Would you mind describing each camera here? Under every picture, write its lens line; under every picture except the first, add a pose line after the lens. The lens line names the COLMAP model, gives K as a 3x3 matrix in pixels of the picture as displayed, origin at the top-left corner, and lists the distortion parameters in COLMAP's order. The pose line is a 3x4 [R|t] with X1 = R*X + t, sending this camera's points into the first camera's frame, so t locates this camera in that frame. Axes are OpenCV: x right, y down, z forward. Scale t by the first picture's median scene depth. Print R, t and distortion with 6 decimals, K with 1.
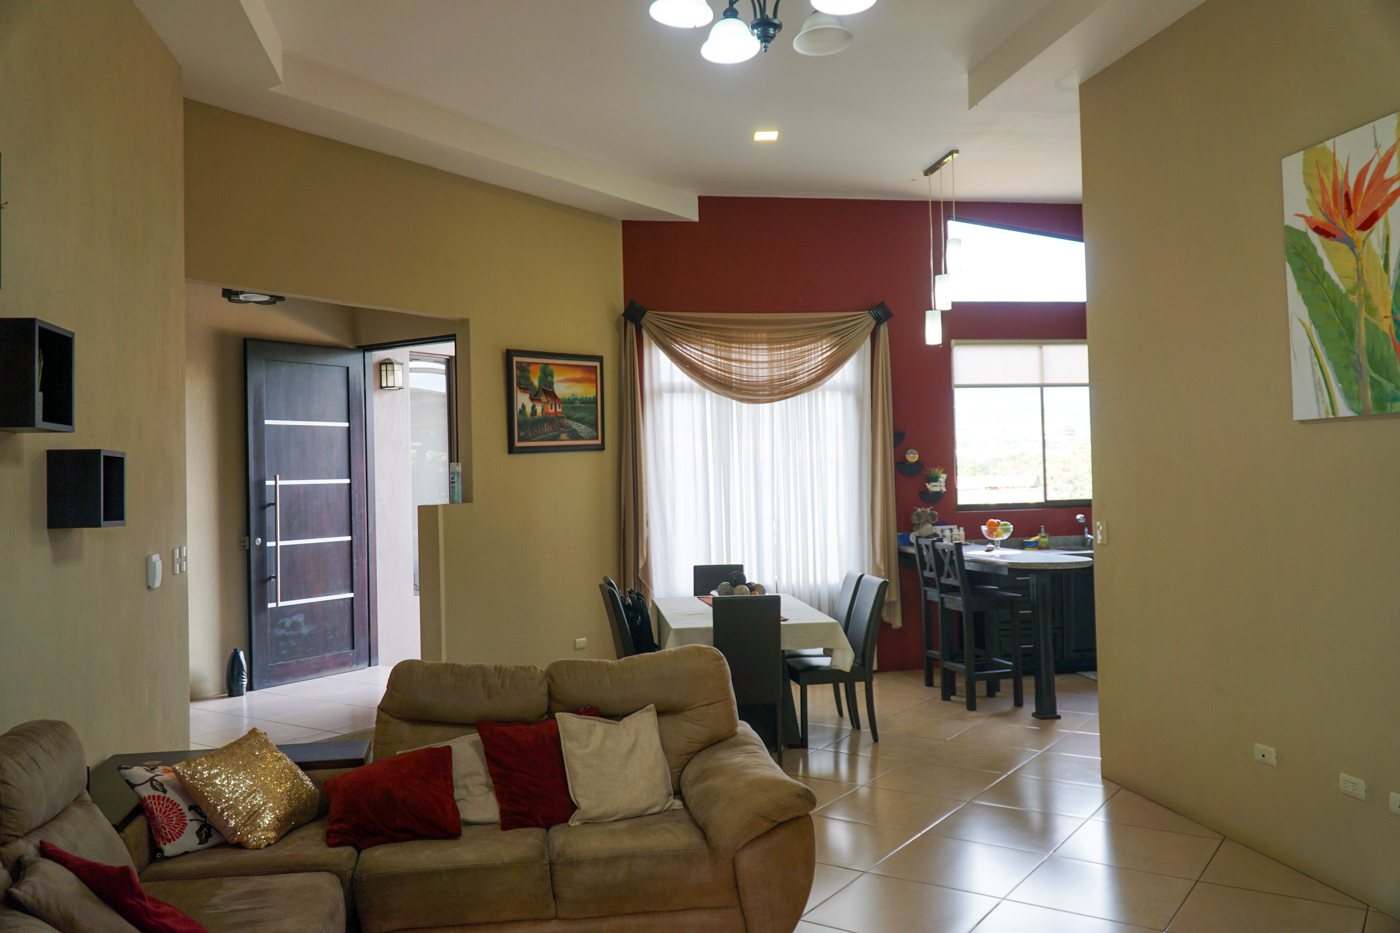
lens RADIAL K [[1126.4, 0, 702.4], [0, 1126.4, 467.9], [0, 0, 1]] dist [0.005768, -0.023446]
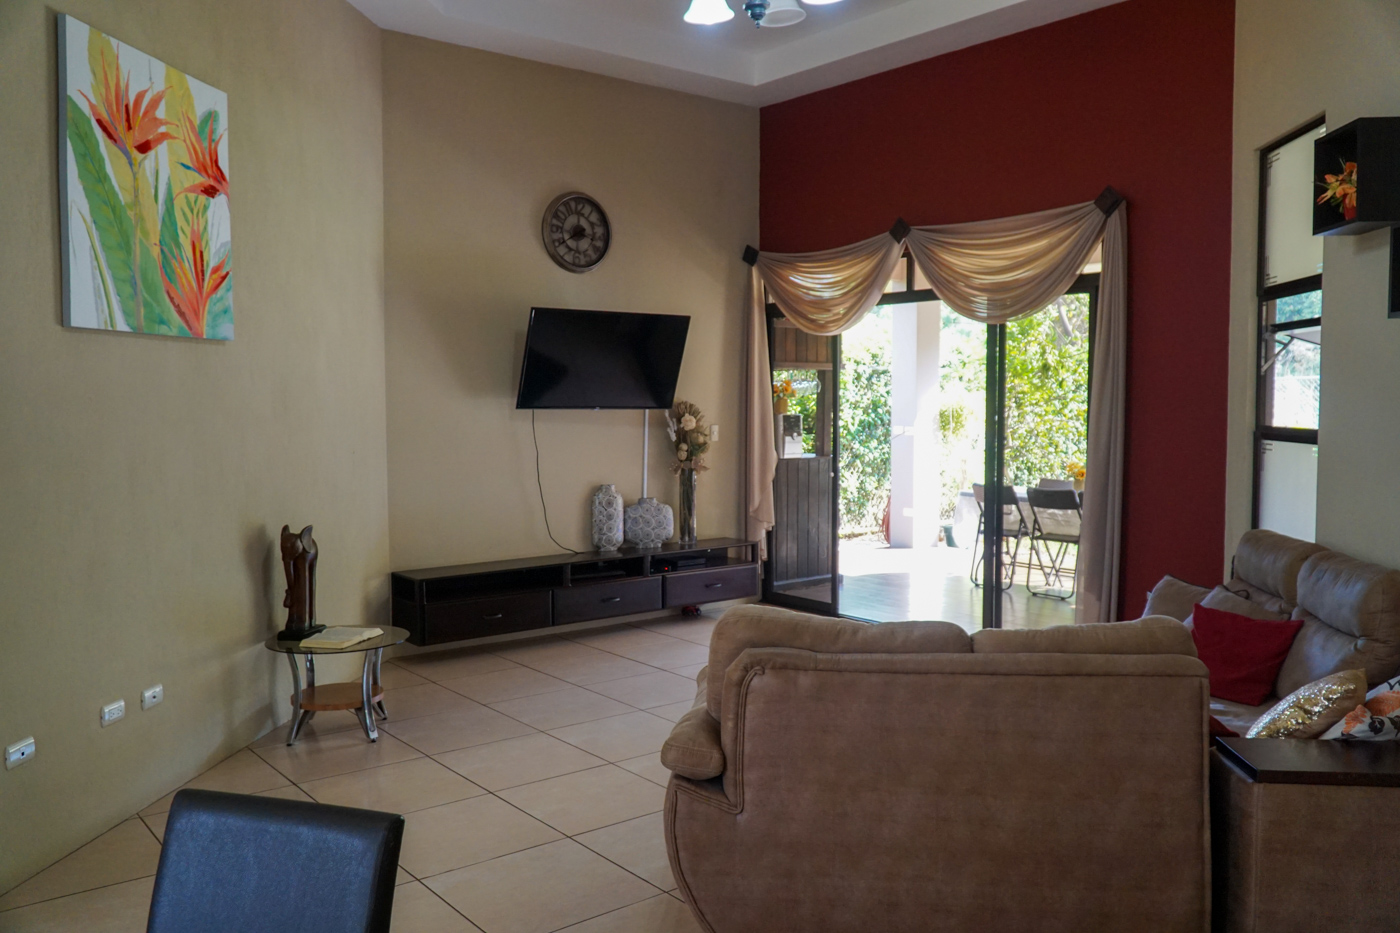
lens RADIAL K [[1126.4, 0, 693.9], [0, 1126.4, 459.4], [0, 0, 1]] dist [0.005768, -0.023446]
pose [[-0.952442, 0.008434, 0.304602, -0.191238], [0.021931, 0.998922, 0.040916, 0.035312], [-0.303928, 0.045650, -0.951601, 1.715266]]
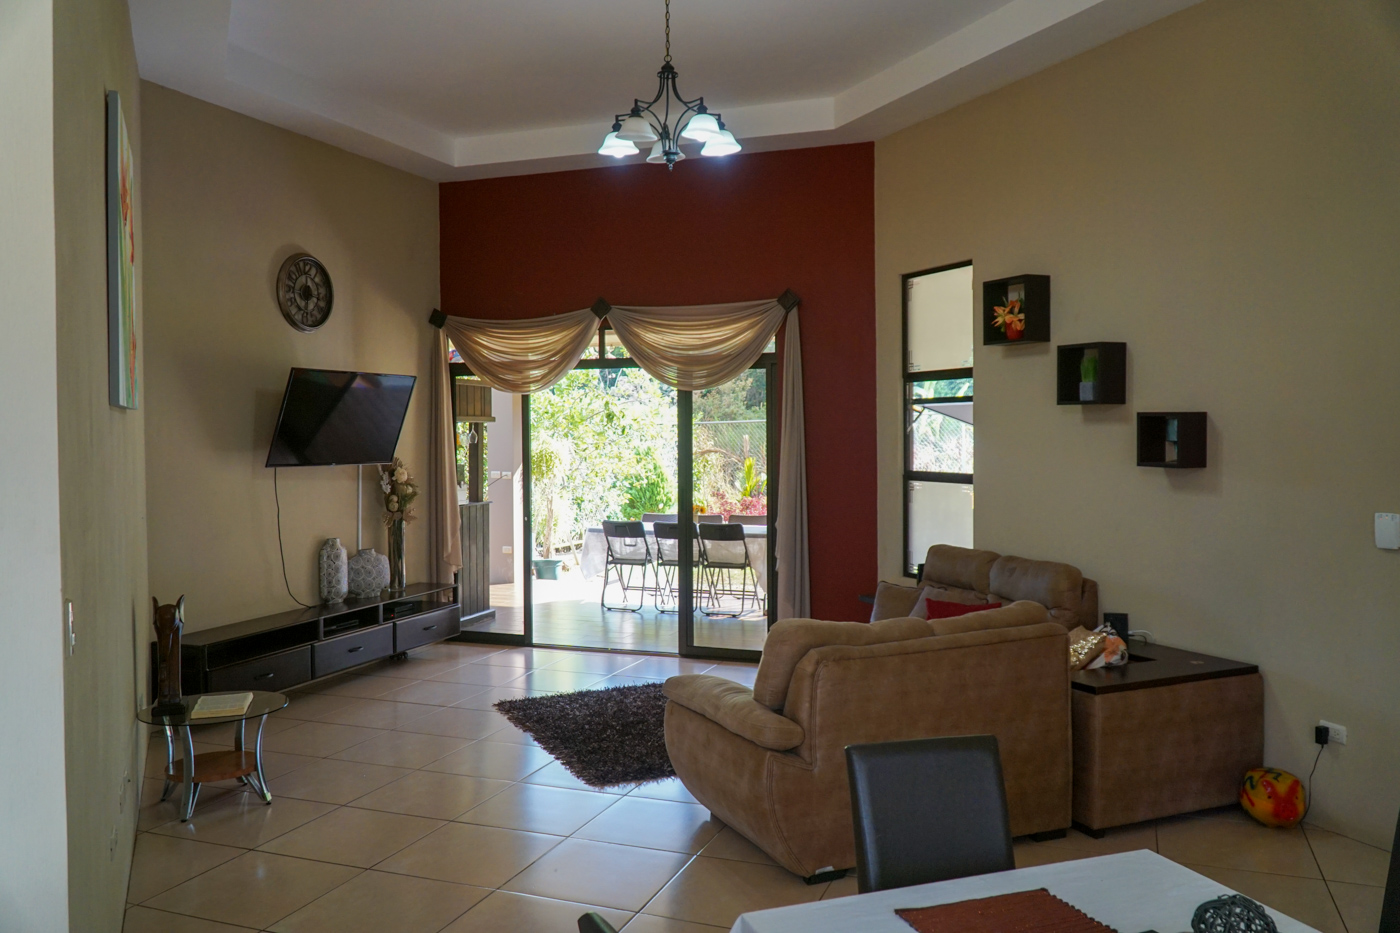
lens RADIAL K [[1126.4, 0, 697.7], [0, 1126.4, 453.6], [0, 0, 1]] dist [0.005768, -0.023446]
pose [[-0.973929, 0.035318, -0.224086, 0.298226], [0.031805, 0.999308, 0.019269, -0.007213], [0.224611, 0.011639, -0.974379, 1.964102]]
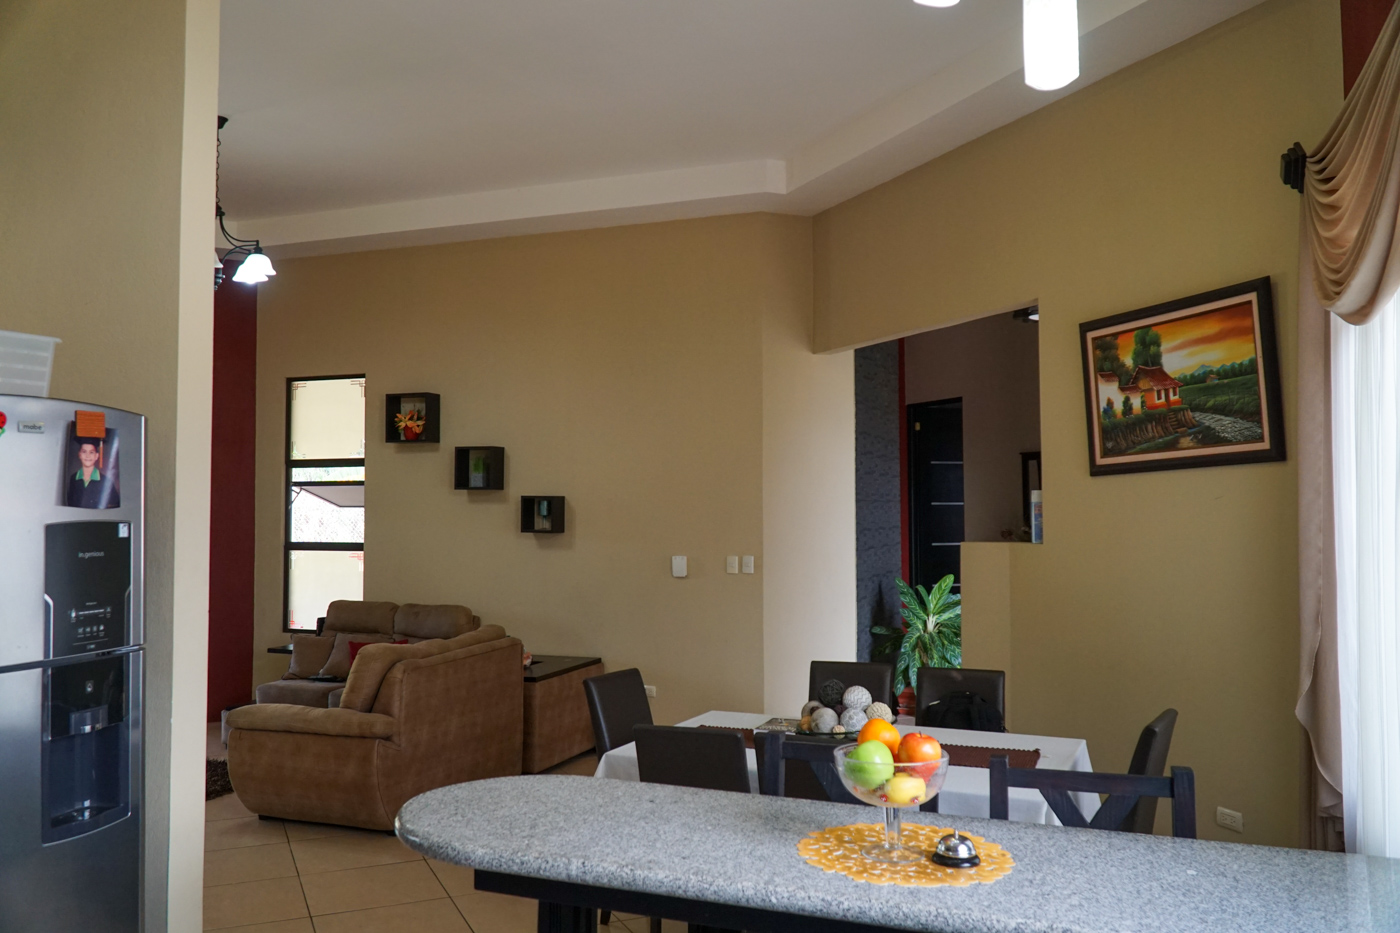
lens RADIAL K [[1126.4, 0, 694.5], [0, 1126.4, 461.6], [0, 0, 1]] dist [0.005768, -0.023446]
pose [[-0.531588, -0.008828, -0.846957, 0.947430], [0.022250, 0.999455, -0.024382, -0.017941], [0.846711, -0.031806, -0.531102, 2.070170]]
